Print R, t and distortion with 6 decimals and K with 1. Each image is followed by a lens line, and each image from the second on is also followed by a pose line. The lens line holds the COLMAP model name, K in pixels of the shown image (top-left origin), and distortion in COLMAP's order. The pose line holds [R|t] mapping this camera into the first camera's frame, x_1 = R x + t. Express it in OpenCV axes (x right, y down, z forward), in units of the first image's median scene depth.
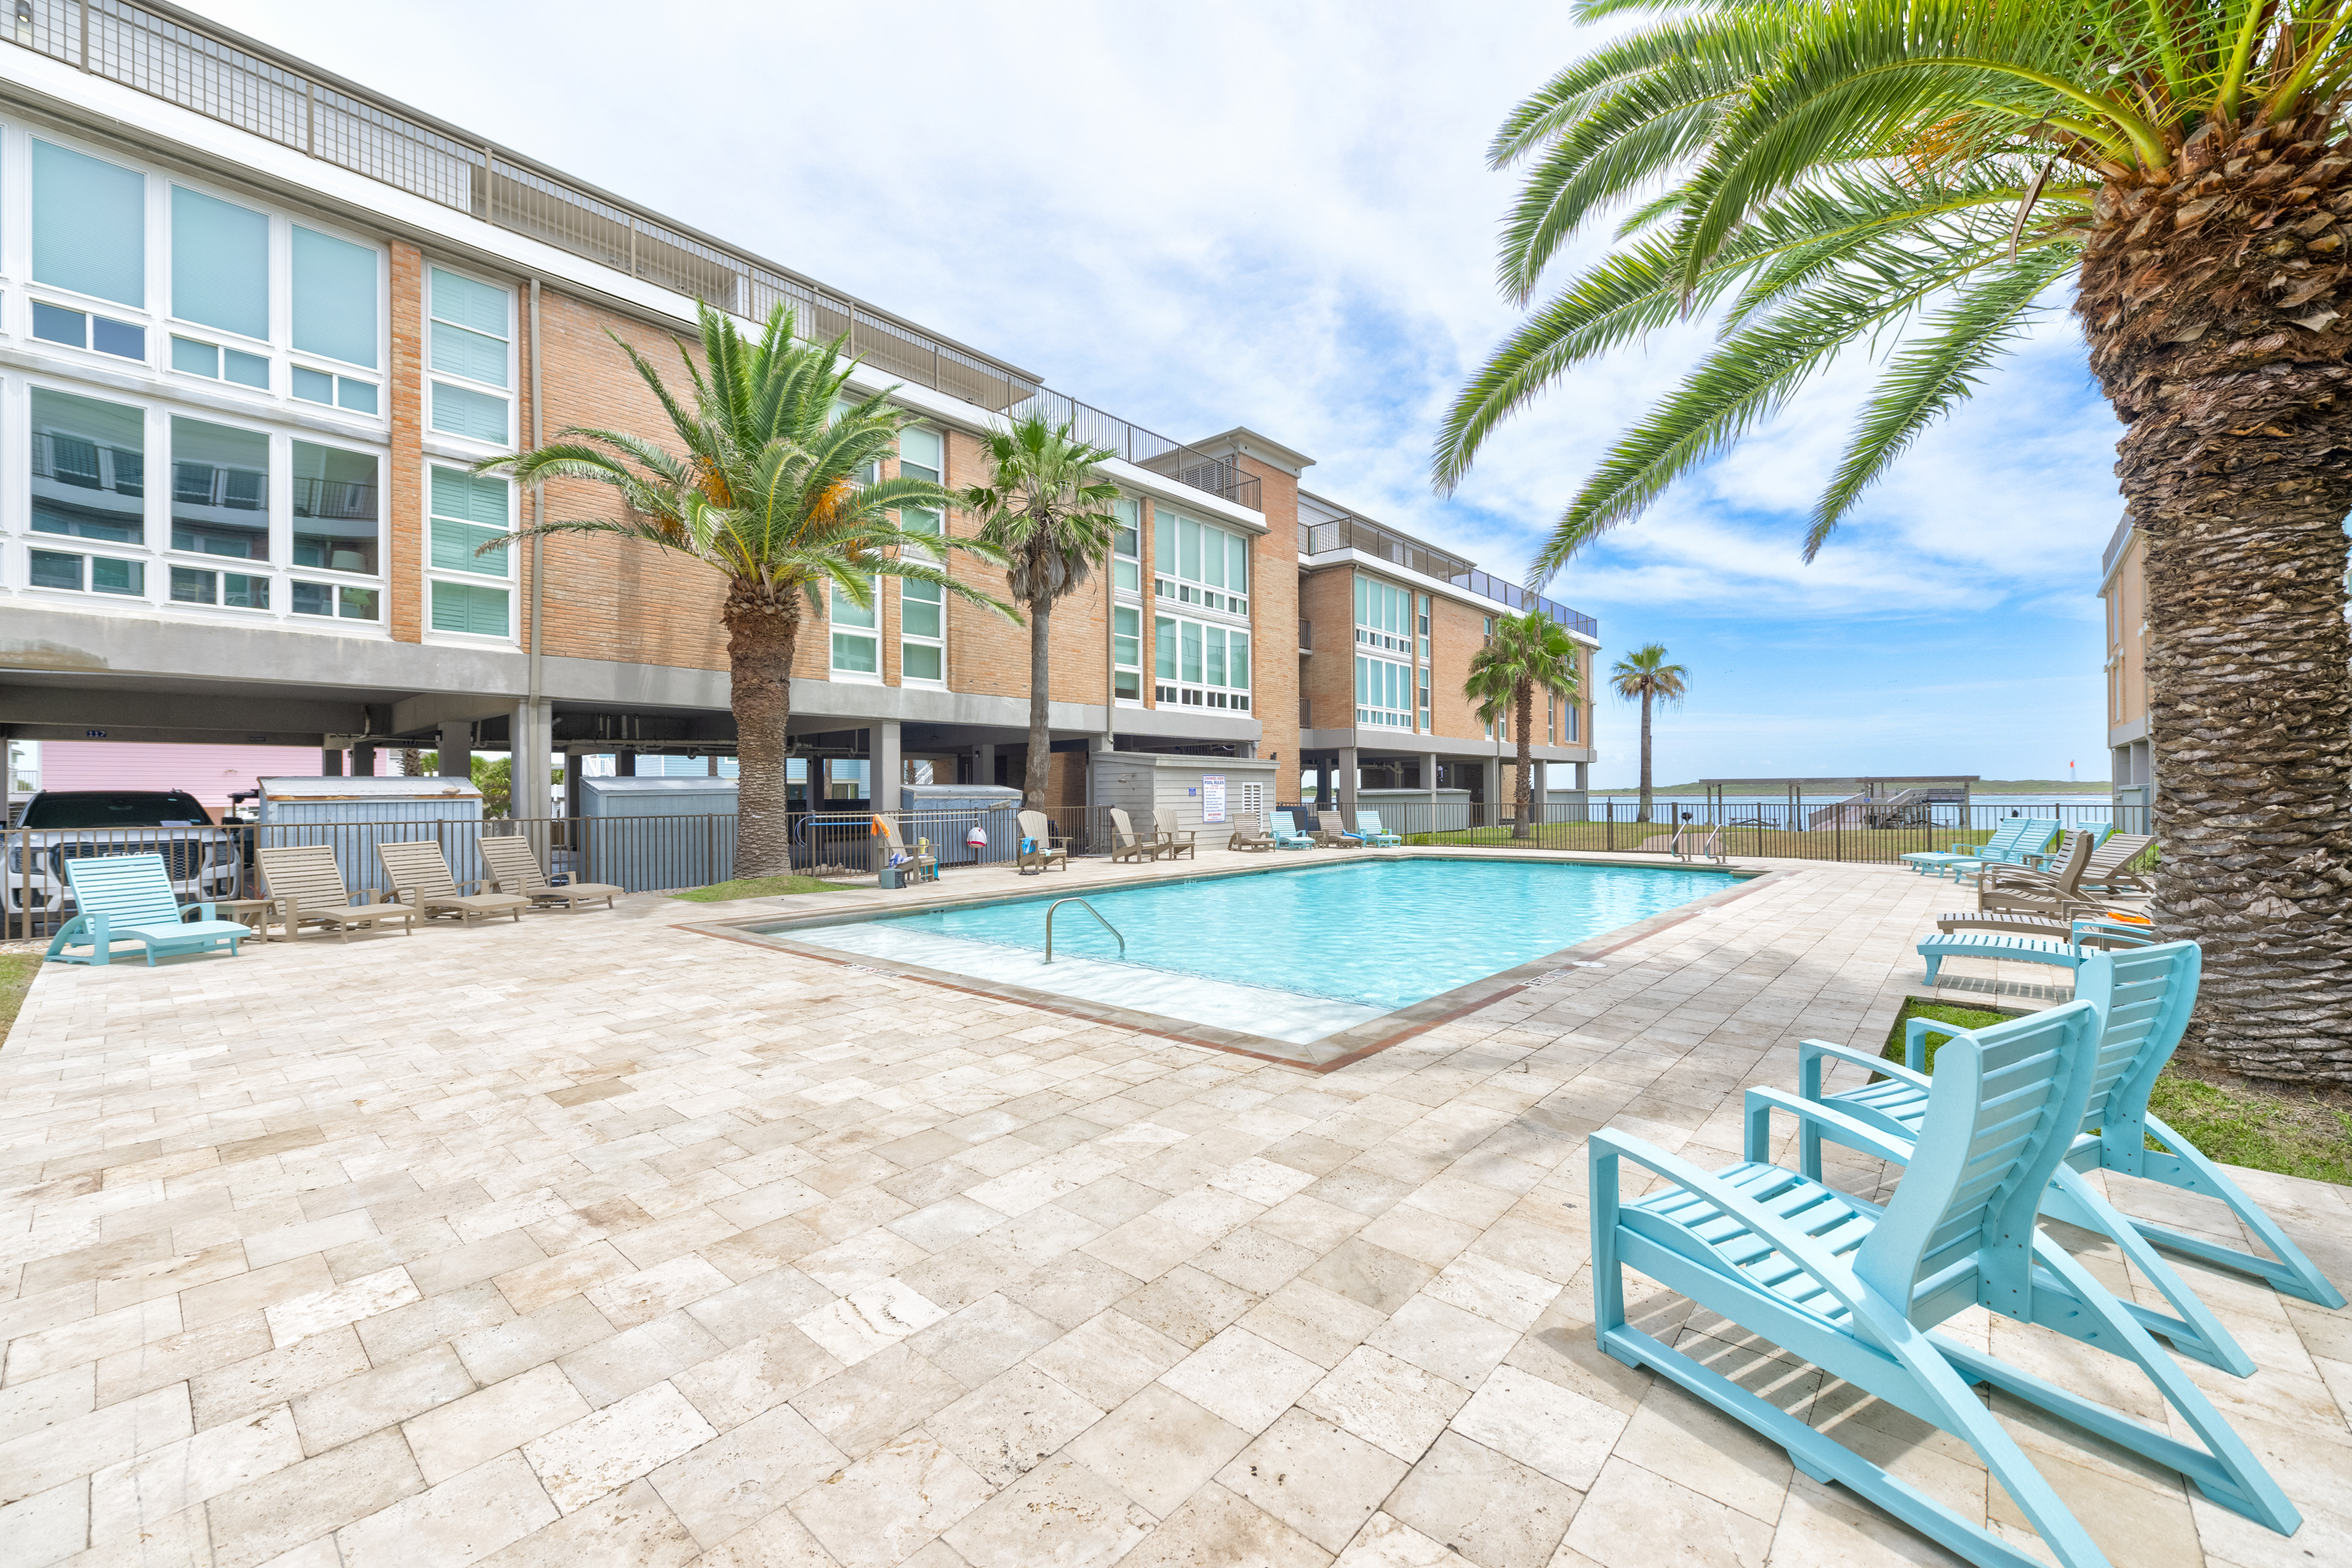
lens RADIAL K [[935.0, 0, 1176.0], [0, 935.0, 784.0], [0, 0, 1]] dist [-0.014619, 0.000084]
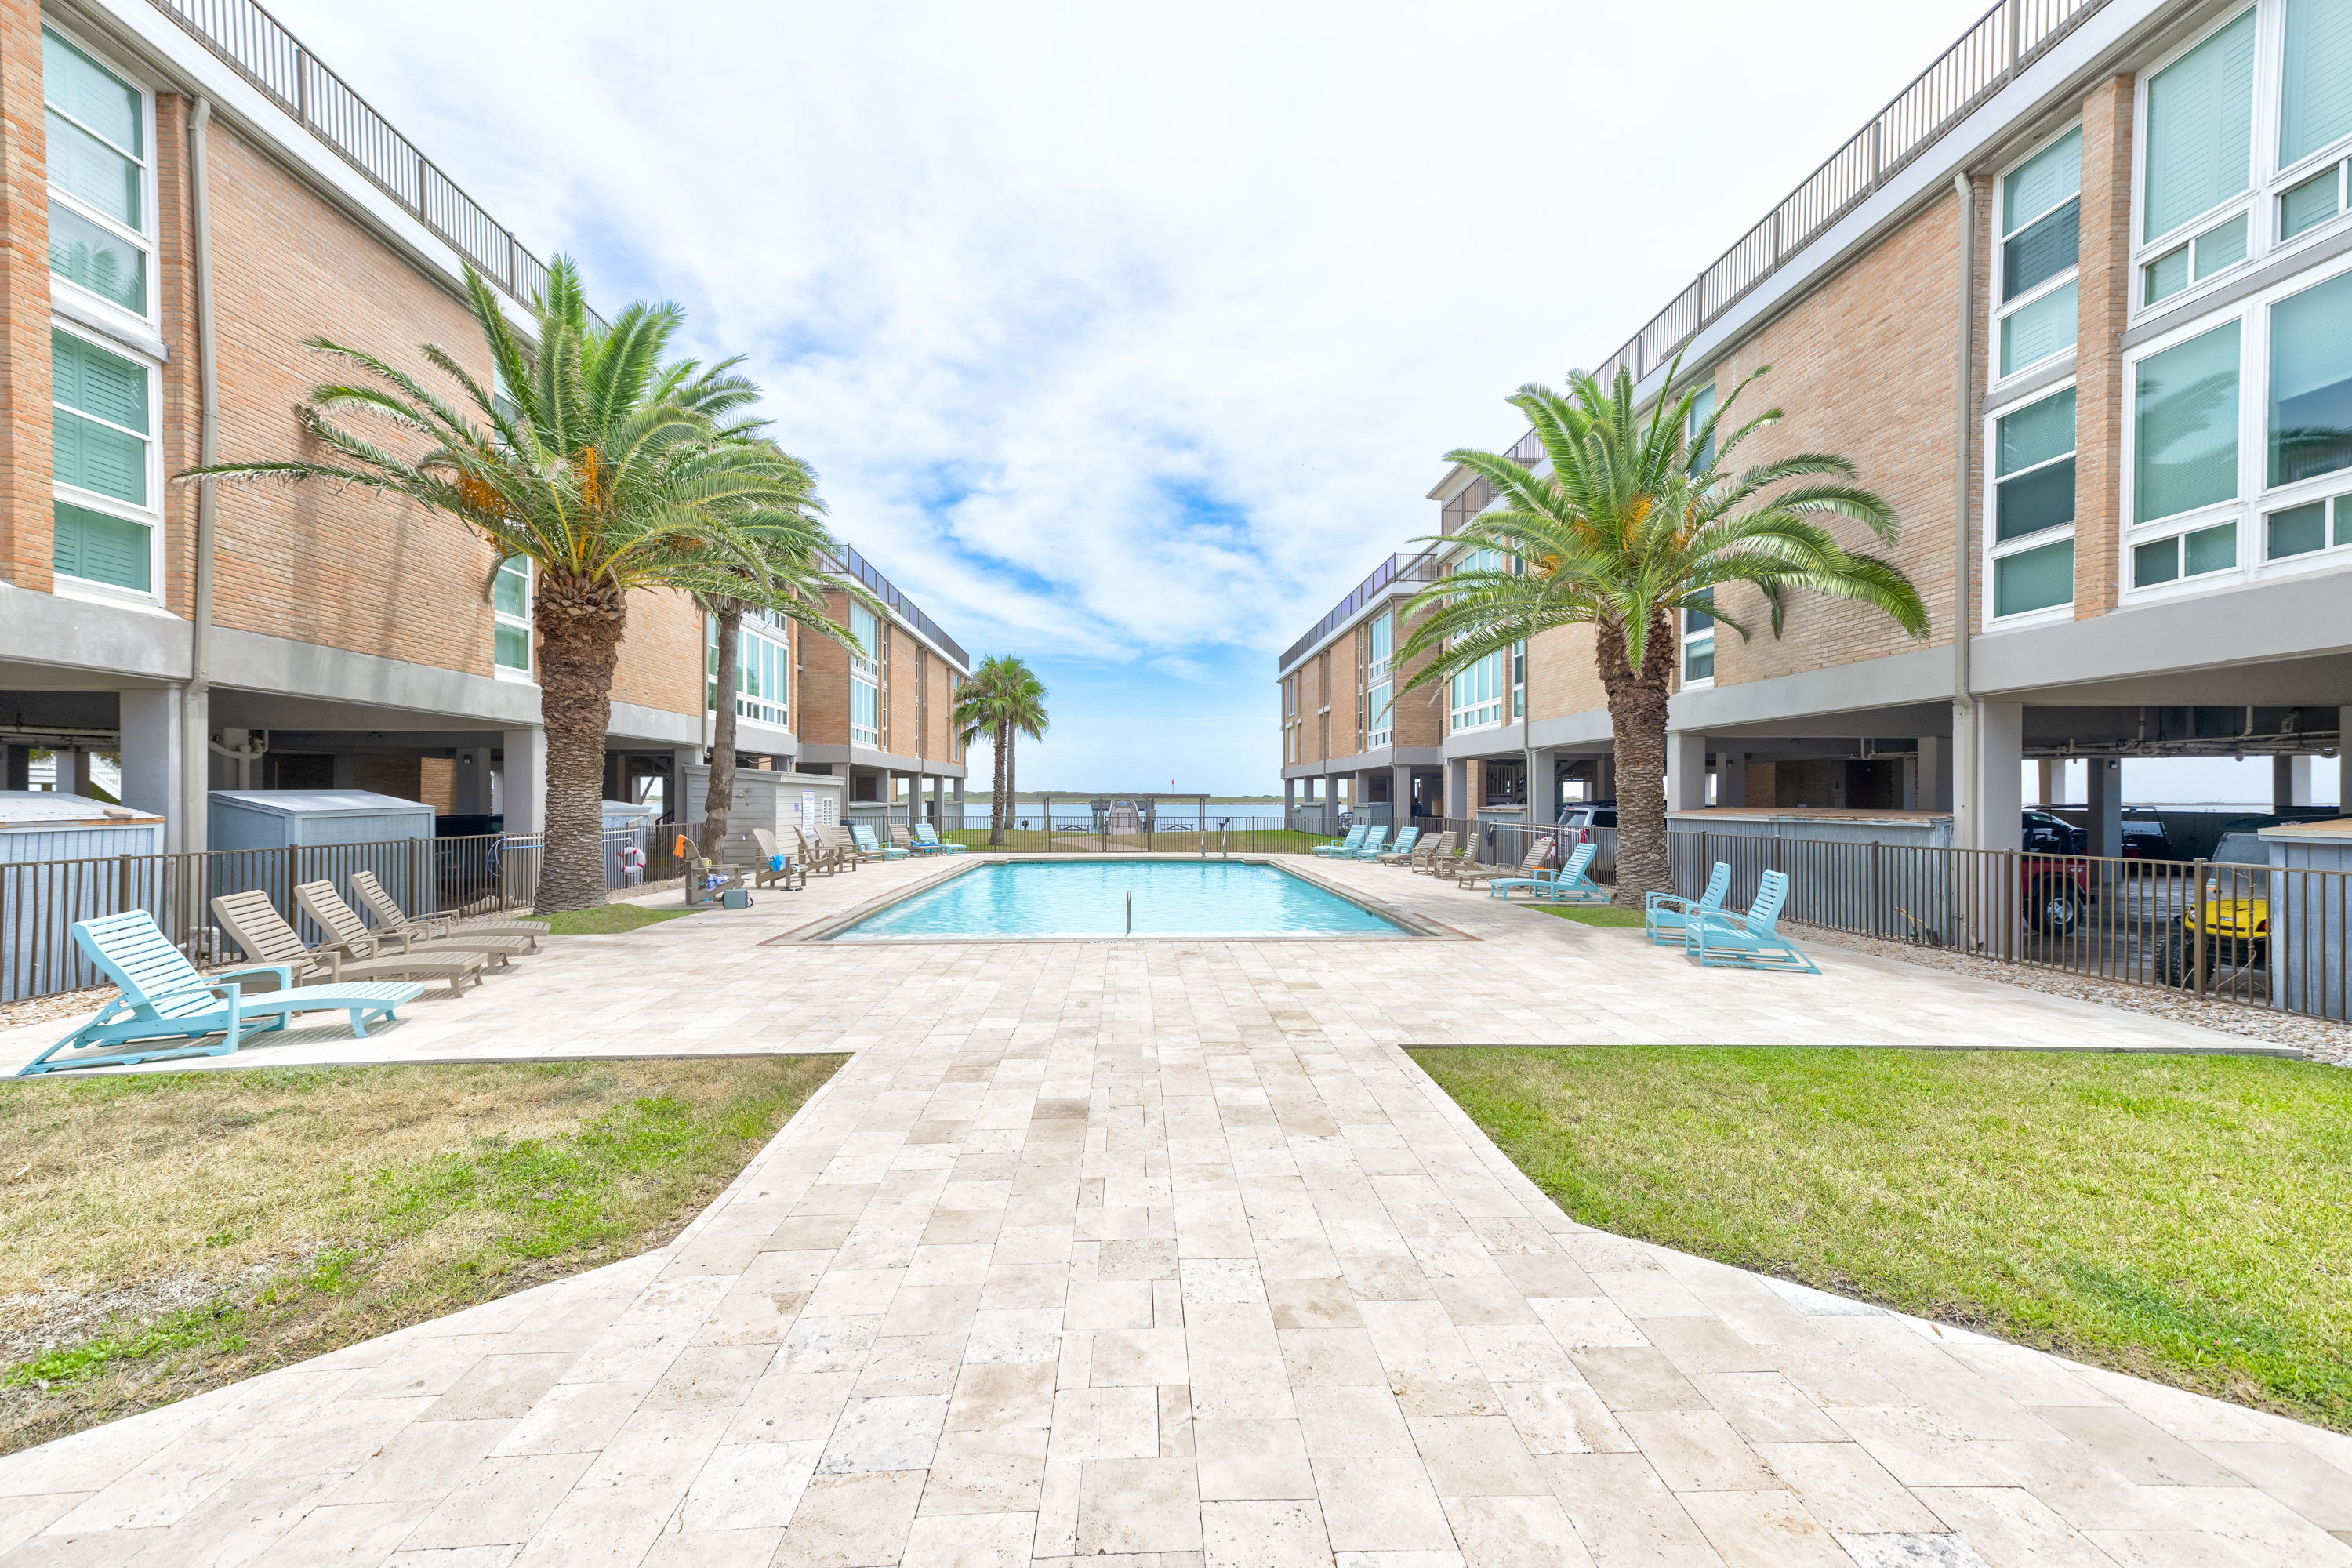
lens RADIAL K [[927.9, 0, 1176.0], [0, 927.9, 784.0], [0, 0, 1]] dist [0.002415, 0.000350]
pose [[0.719526, 0.020373, 0.694167, -0.632492], [-0.016221, 0.999790, -0.012529, -0.017035], [-0.694276, -0.002245, 0.719705, -0.047533]]
